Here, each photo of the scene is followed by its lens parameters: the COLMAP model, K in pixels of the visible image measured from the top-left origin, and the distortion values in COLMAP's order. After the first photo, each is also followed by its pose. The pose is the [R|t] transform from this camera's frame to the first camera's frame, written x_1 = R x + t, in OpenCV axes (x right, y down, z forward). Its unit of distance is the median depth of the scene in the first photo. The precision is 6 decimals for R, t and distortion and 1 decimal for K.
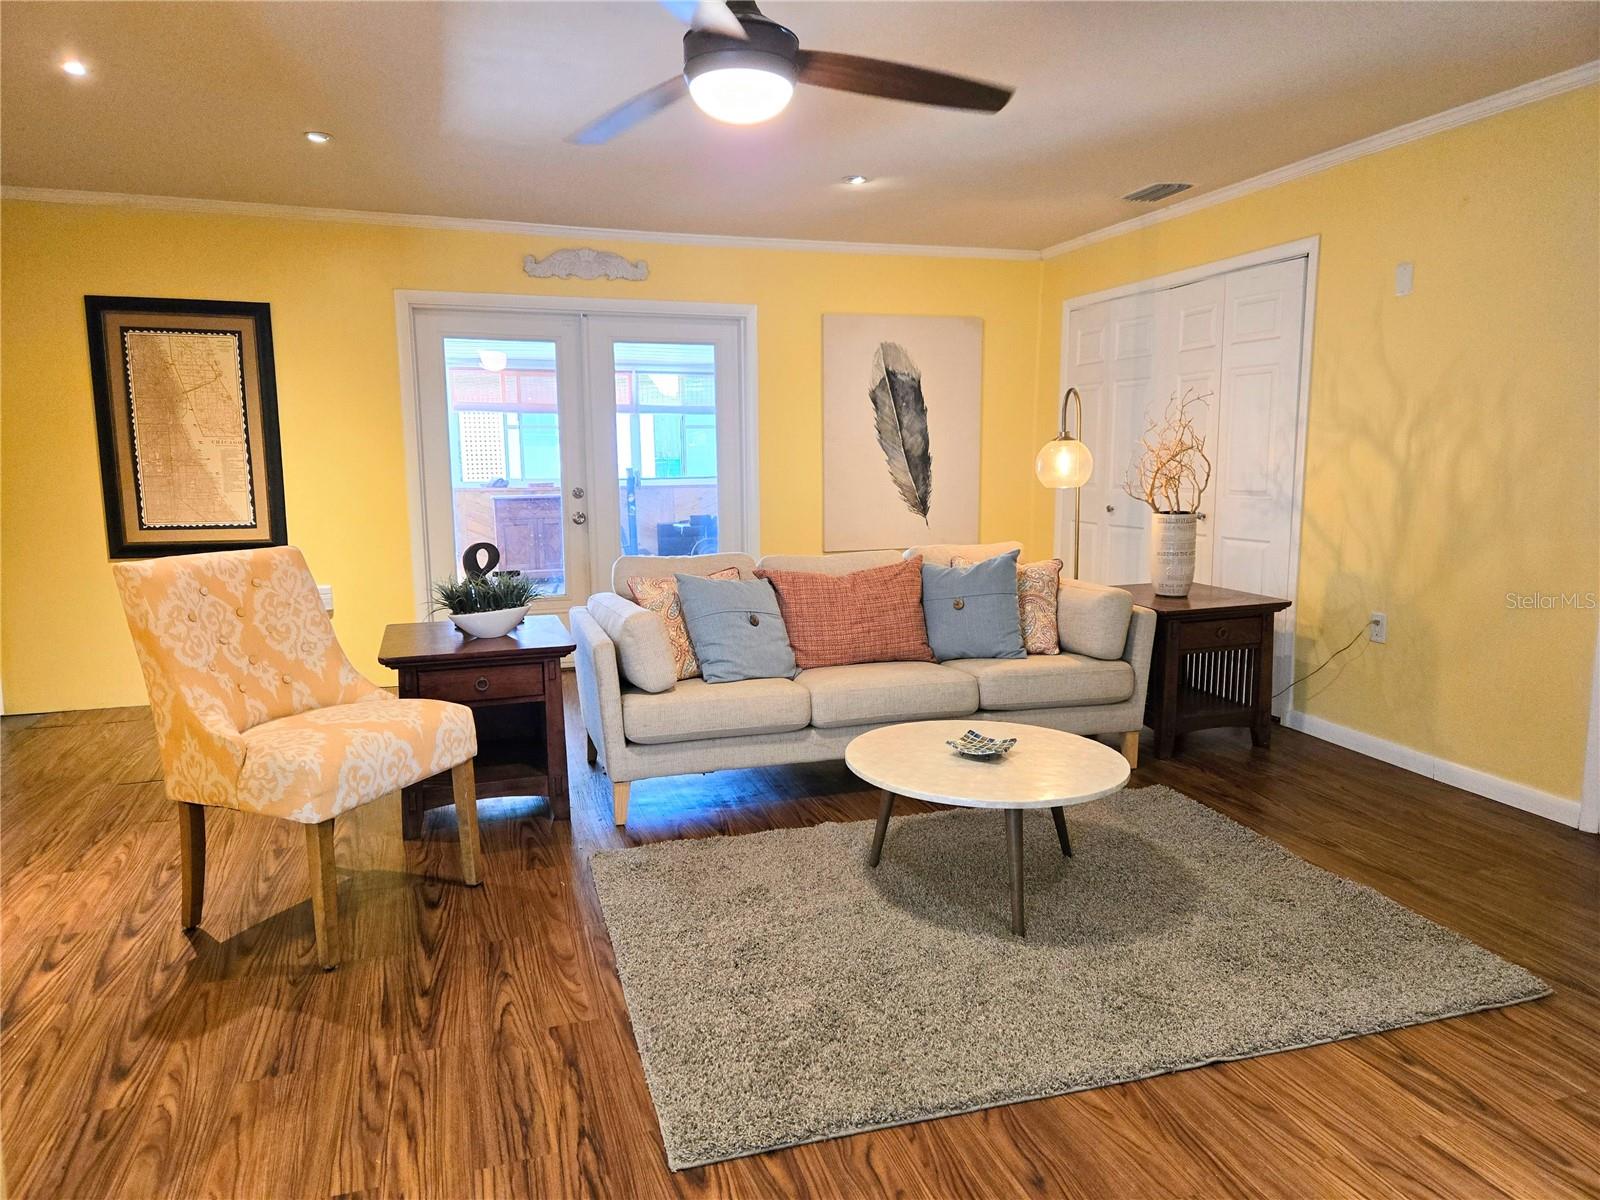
lens RADIAL K [[1069.9, 0, 800.0], [0, 1069.9, 600.0], [0, 0, 1]] dist [0.082362, -0.068995]
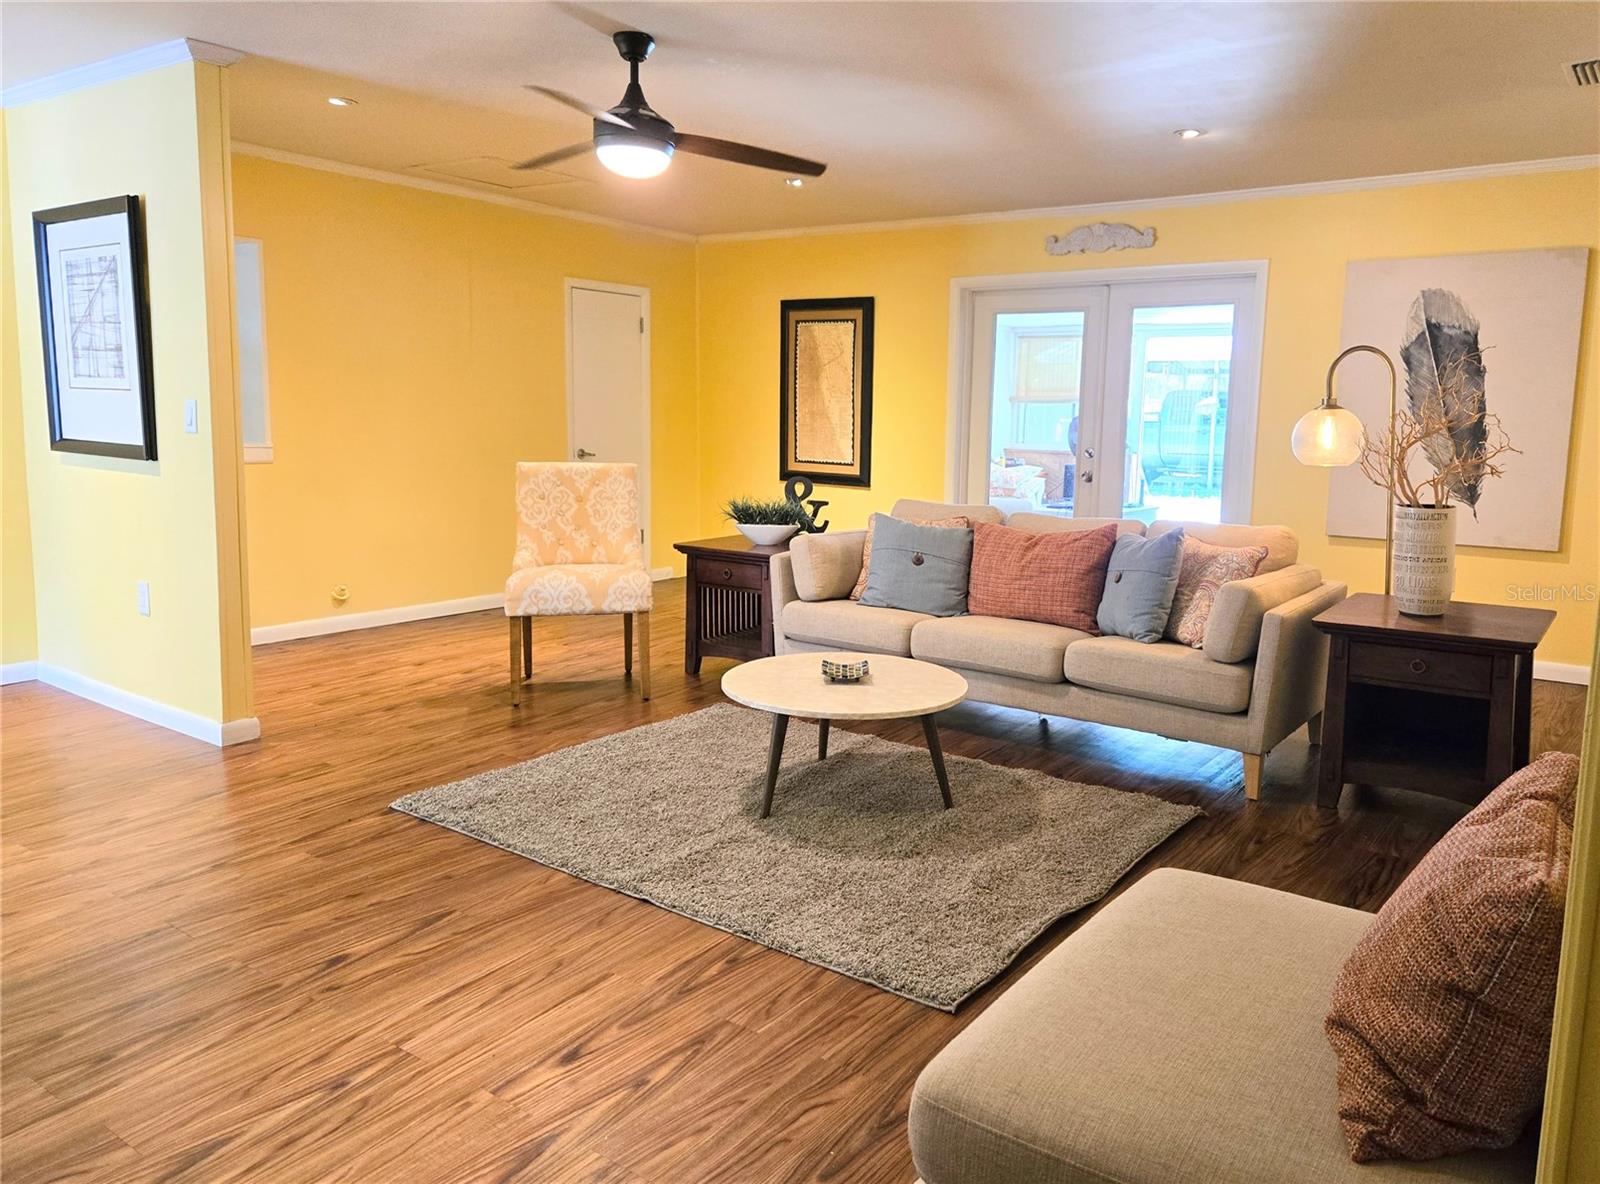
lens RADIAL K [[1161.2, 0, 858.2], [0, 1161.2, 557.5], [0, 0, 1]] dist [0.070622, -0.057002]
pose [[0.599151, 0.121397, -0.791379, 0.867272], [-0.136780, 0.989427, 0.048222, -0.033188], [0.788866, 0.079353, 0.609421, 0.197786]]
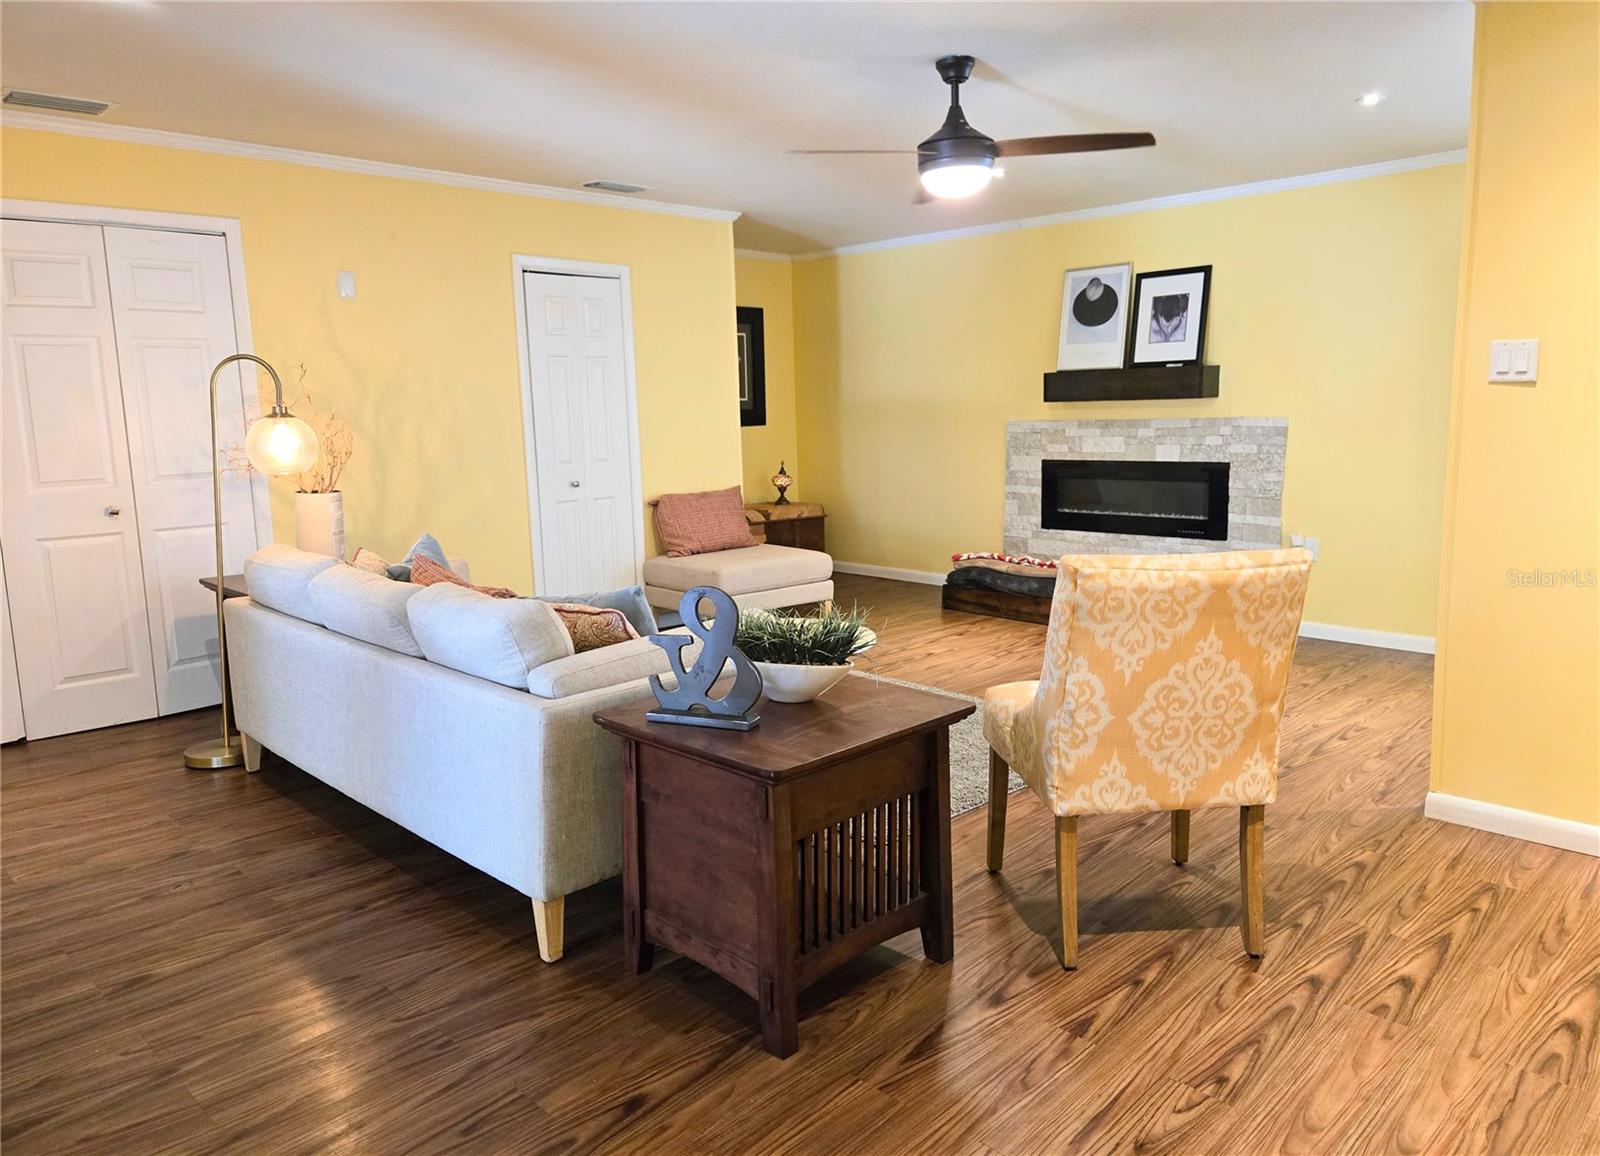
lens RADIAL K [[1105.9, 0, 822.6], [0, 1105.9, 554.6], [0, 0, 1]] dist [0.048156, -0.001246]
pose [[-0.463747, -0.110171, 0.879091, -0.843387], [0.146183, 0.969124, 0.198570, -0.179757], [-0.873824, 0.220595, -0.433323, 1.186344]]
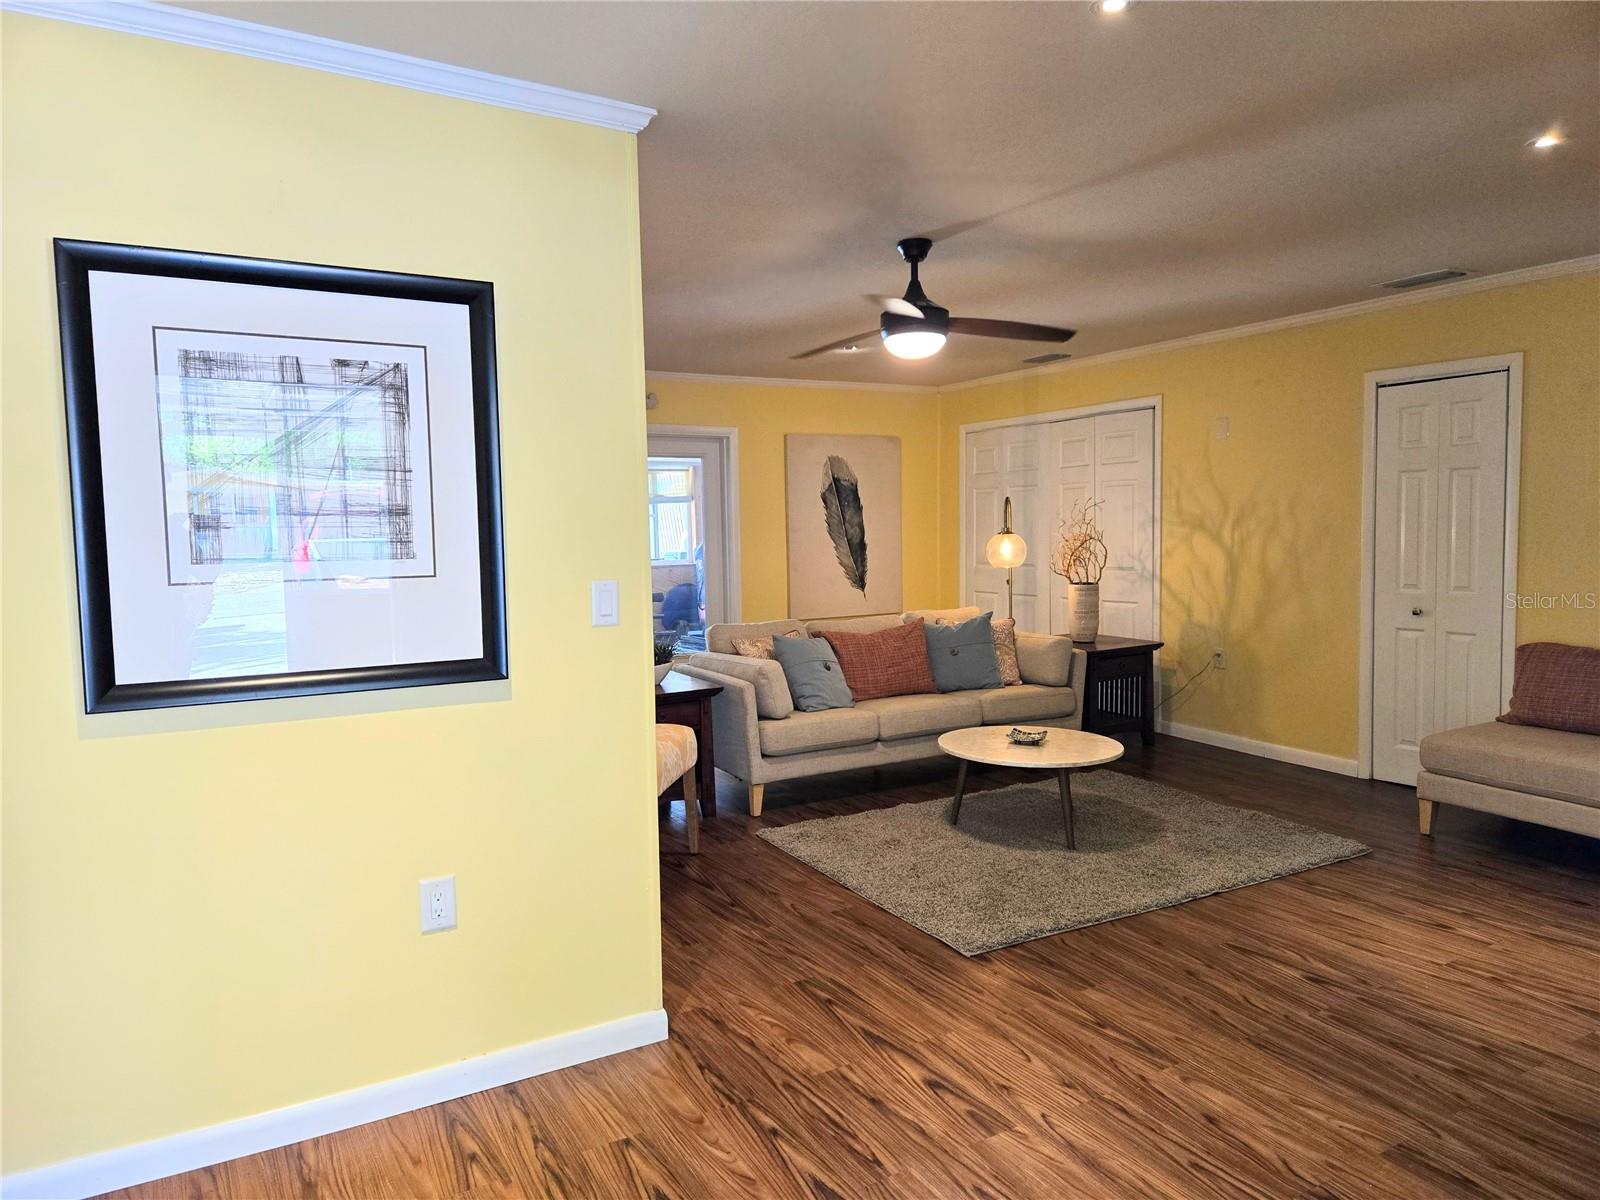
lens RADIAL K [[1069.9, 0, 800.0], [0, 1069.9, 600.0], [0, 0, 1]] dist [0.082362, -0.068995]
pose [[0.977173, -0.025352, 0.210928, -0.360062], [0.040430, 0.996901, -0.067483, 0.024302], [-0.208563, 0.074470, 0.975170, -0.344858]]
